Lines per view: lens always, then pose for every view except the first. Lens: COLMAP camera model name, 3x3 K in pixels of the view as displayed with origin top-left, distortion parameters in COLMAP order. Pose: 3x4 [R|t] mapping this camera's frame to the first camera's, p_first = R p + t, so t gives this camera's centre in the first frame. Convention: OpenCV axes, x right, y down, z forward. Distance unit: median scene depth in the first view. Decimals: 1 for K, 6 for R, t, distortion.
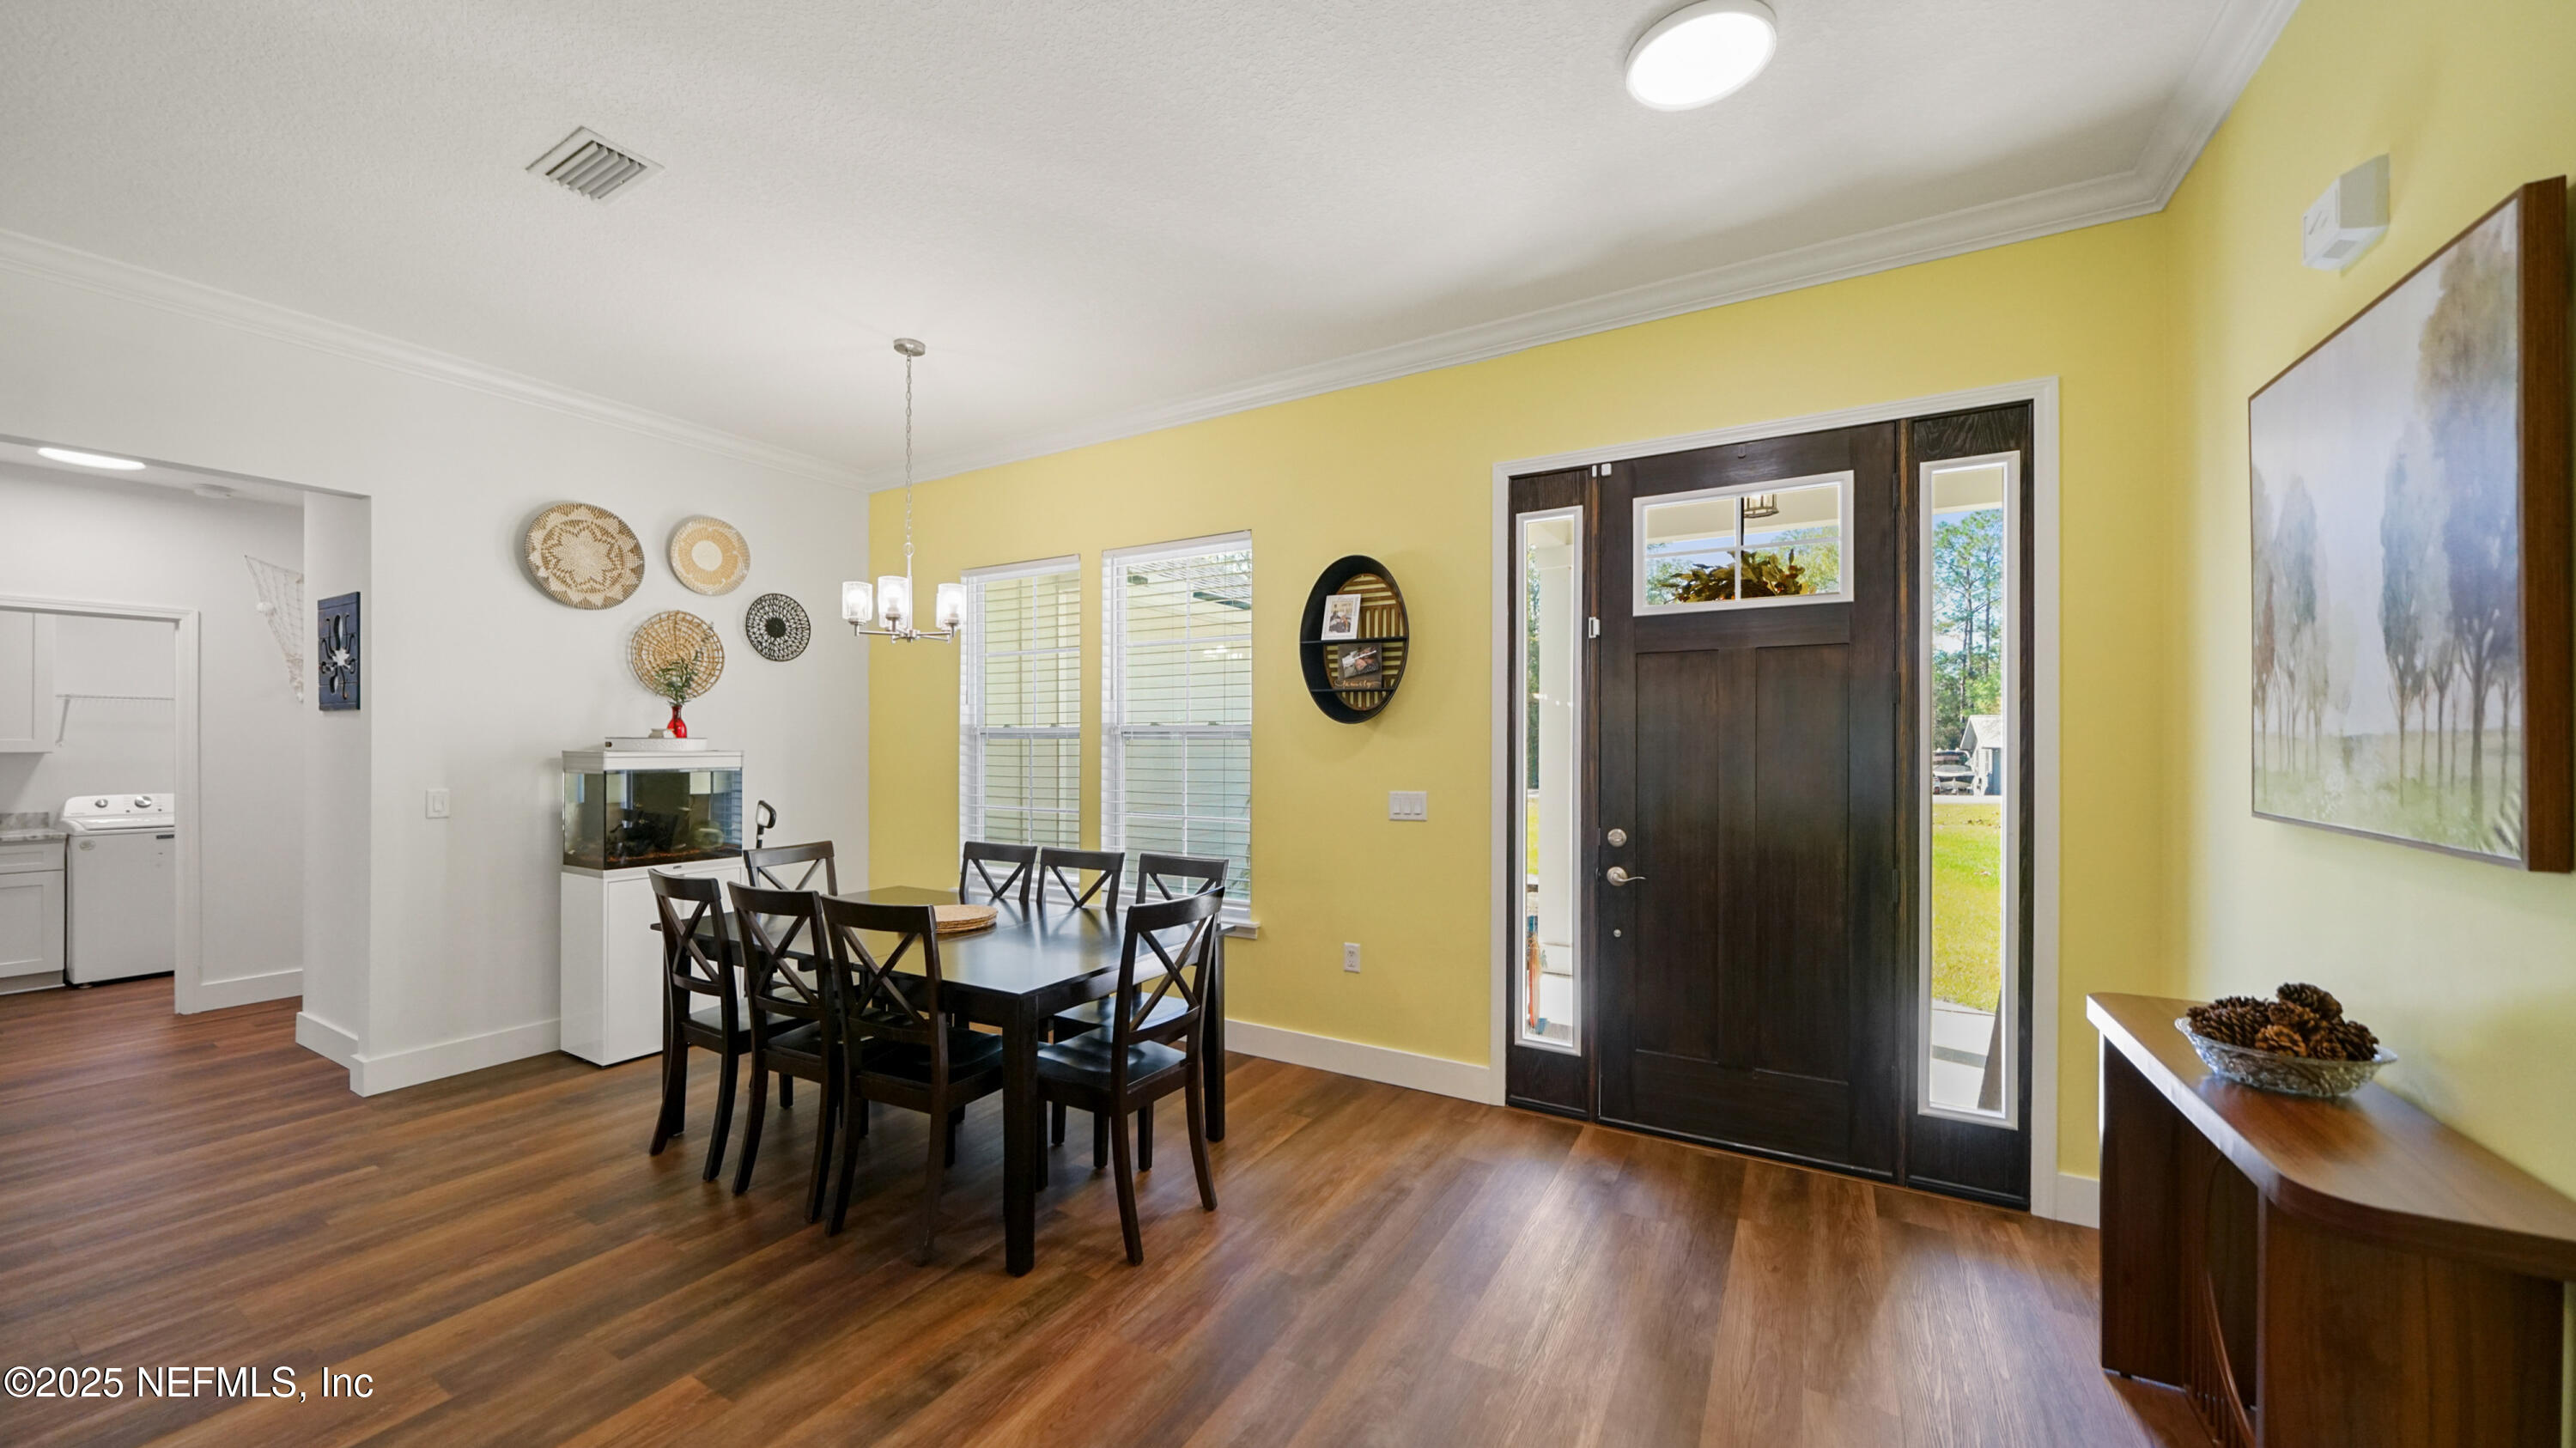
lens RADIAL K [[919.8, 0, 1281.0], [0, 919.8, 750.7], [0, 0, 1]] dist [-0.003599, -0.000674]
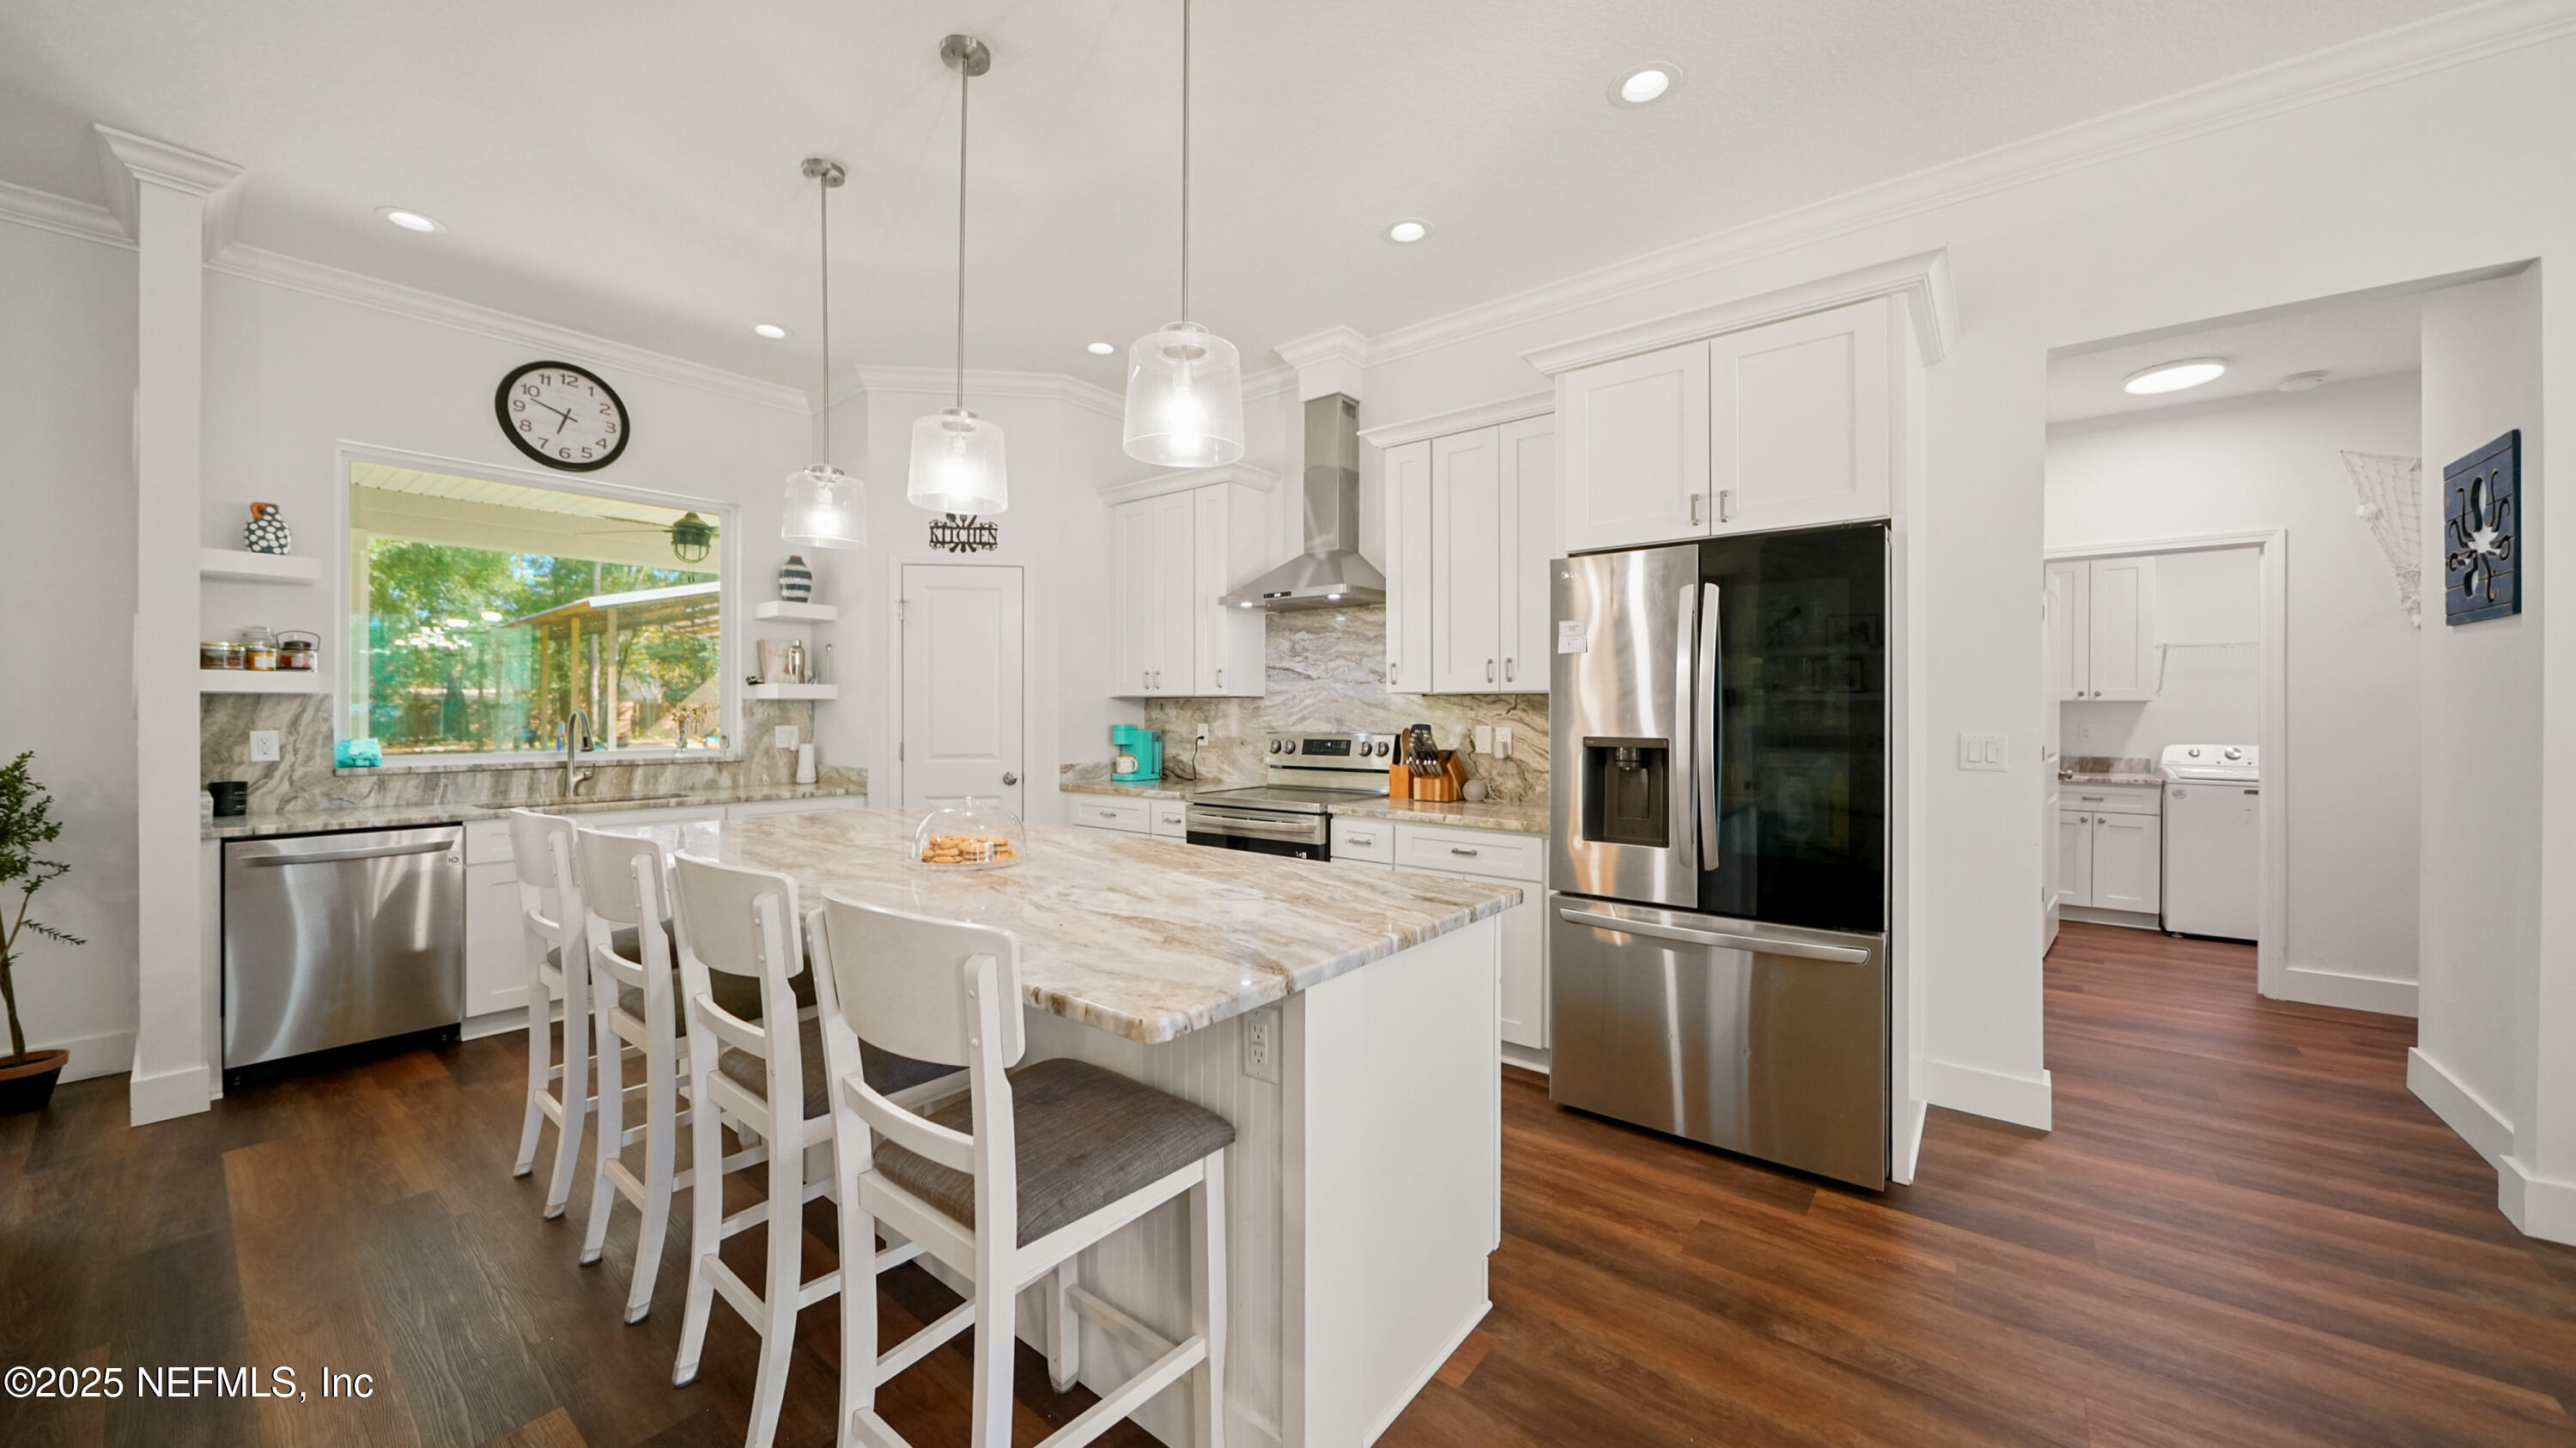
lens RADIAL K [[919.8, 0, 1265.6], [0, 919.8, 707.2], [0, 0, 1]] dist [-0.003599, -0.000674]
pose [[-0.147120, -0.003679, -0.989112, -0.247578], [-0.006947, 0.999972, -0.002686, 0.027236], [0.989094, 0.006476, -0.147141, 0.228074]]
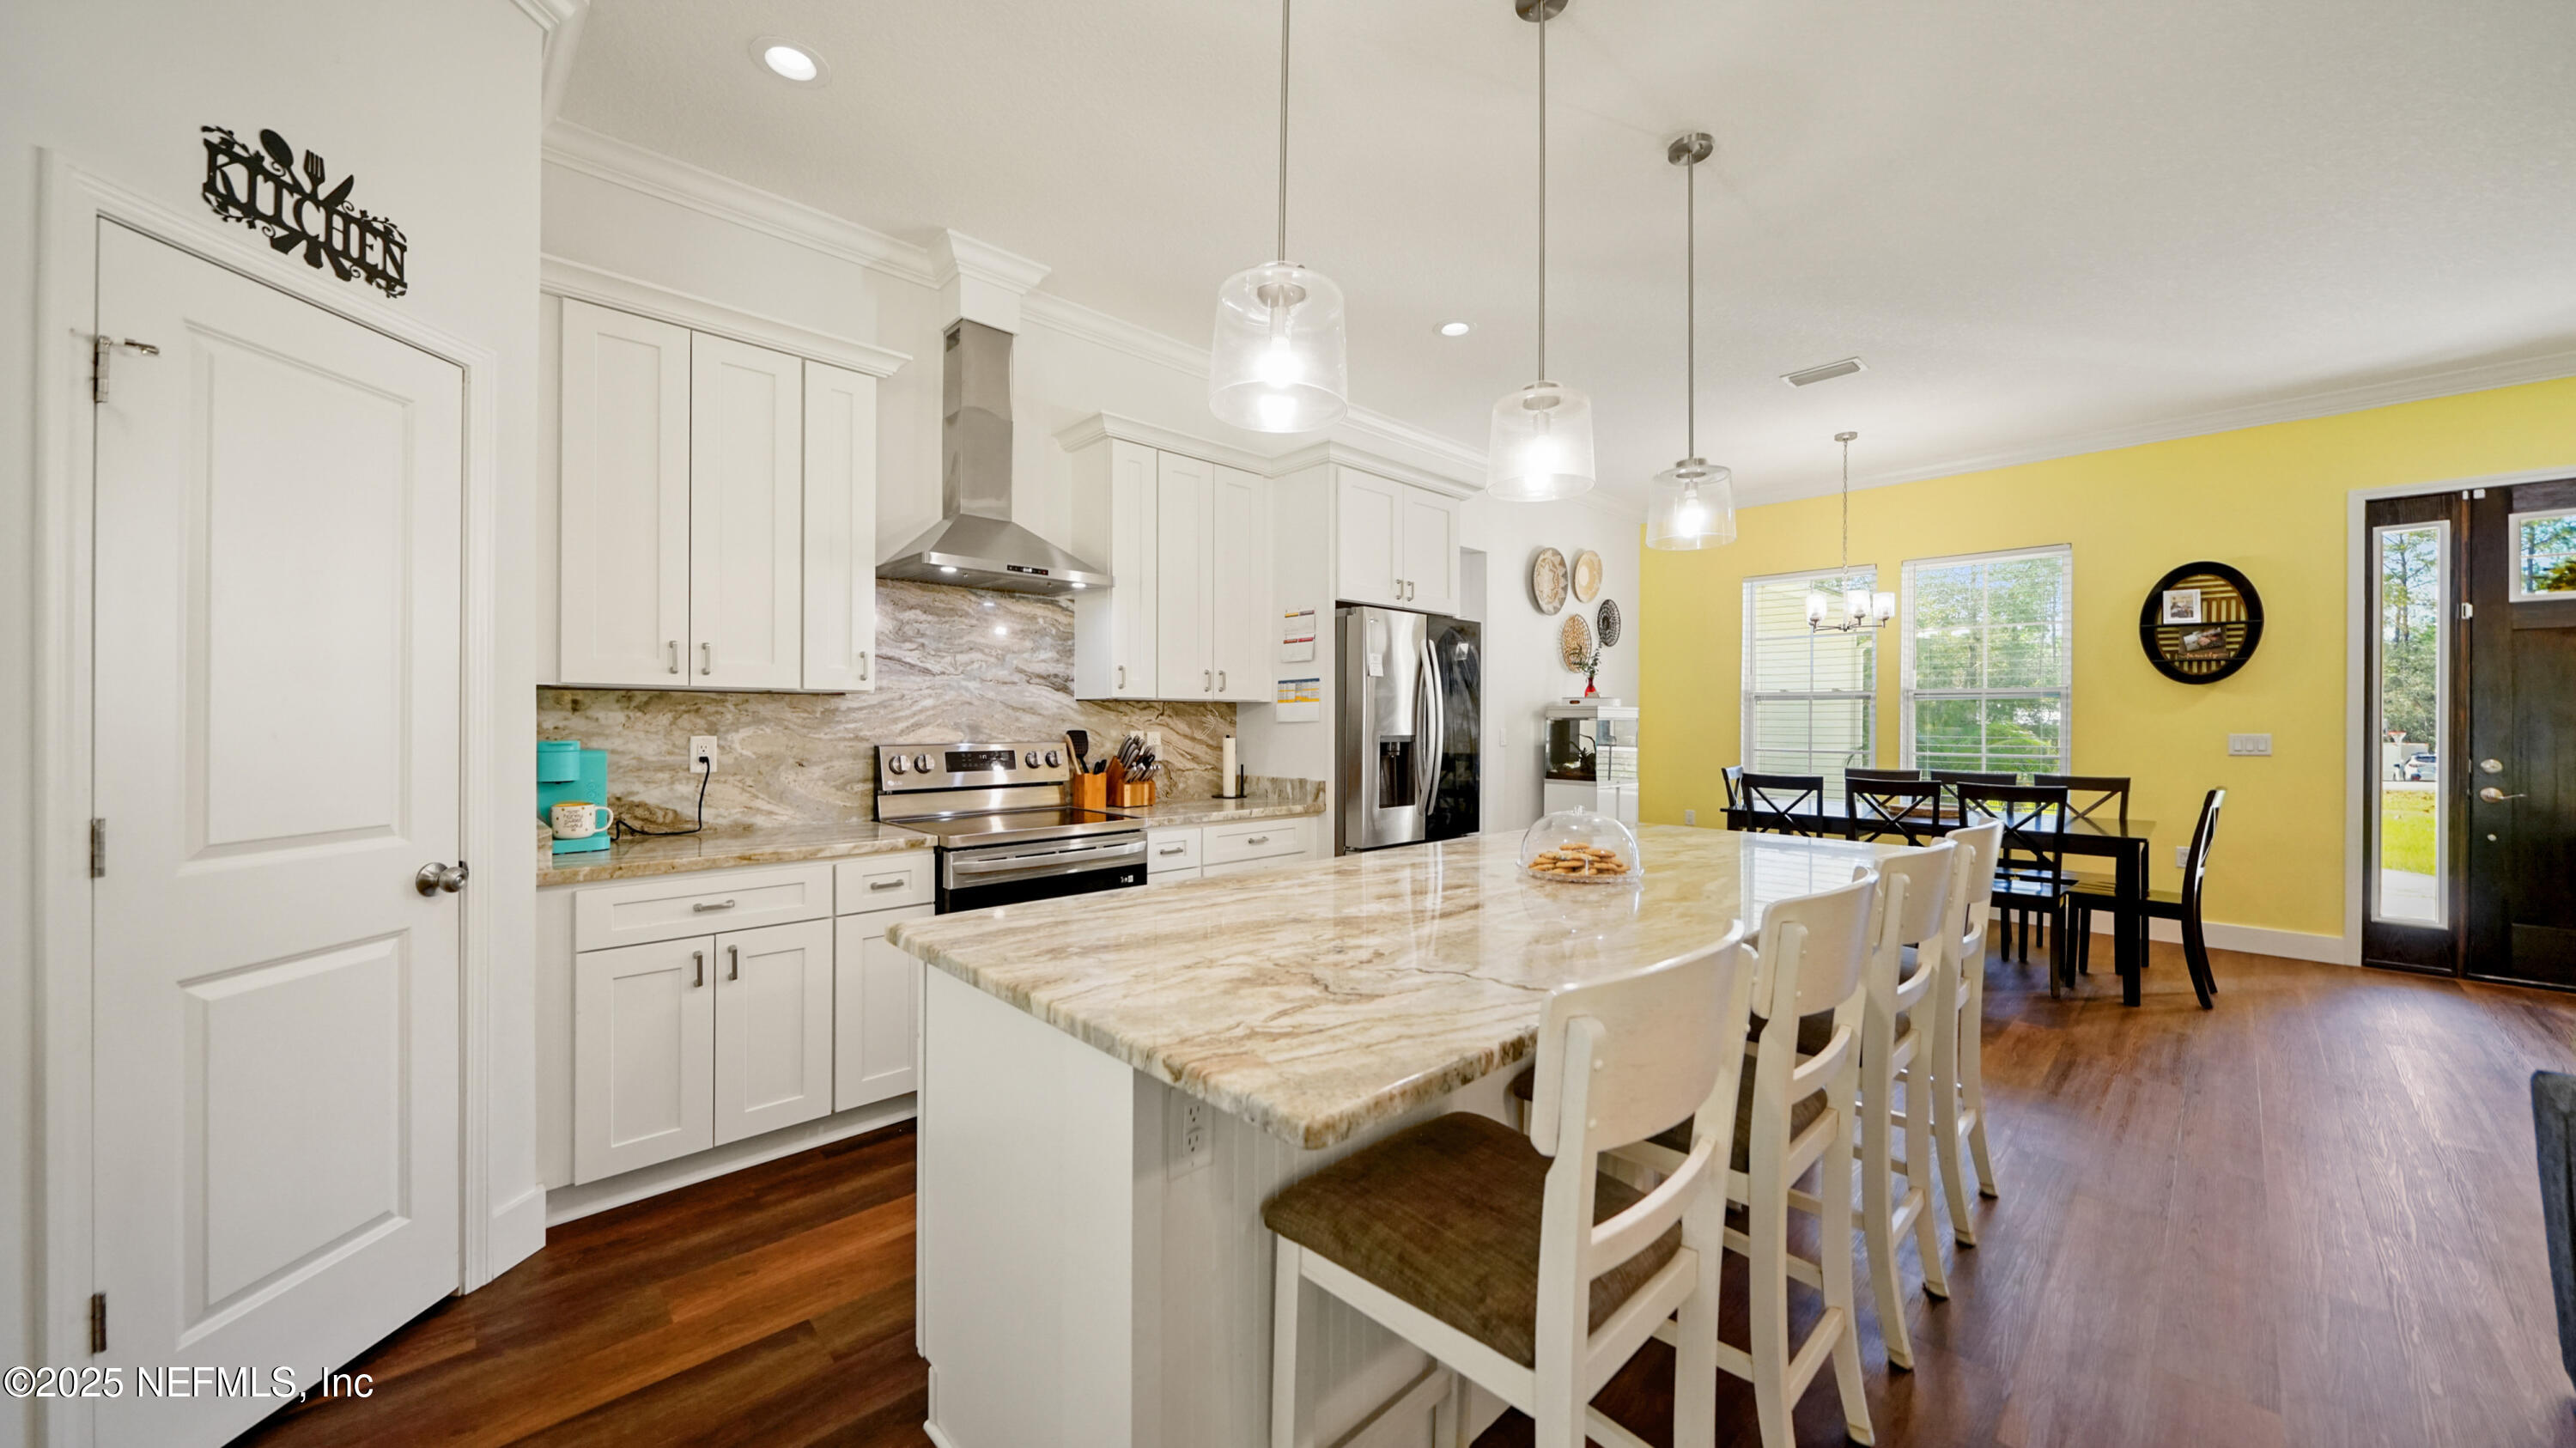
lens RADIAL K [[919.8, 0, 1270.5], [0, 919.8, 721.5], [0, 0, 1]] dist [-0.003599, -0.000674]
pose [[0.962333, 0.003176, -0.271854, -0.857478], [-0.004443, 0.999982, -0.004047, 0.036379], [0.271836, 0.005102, 0.962330, -0.667596]]
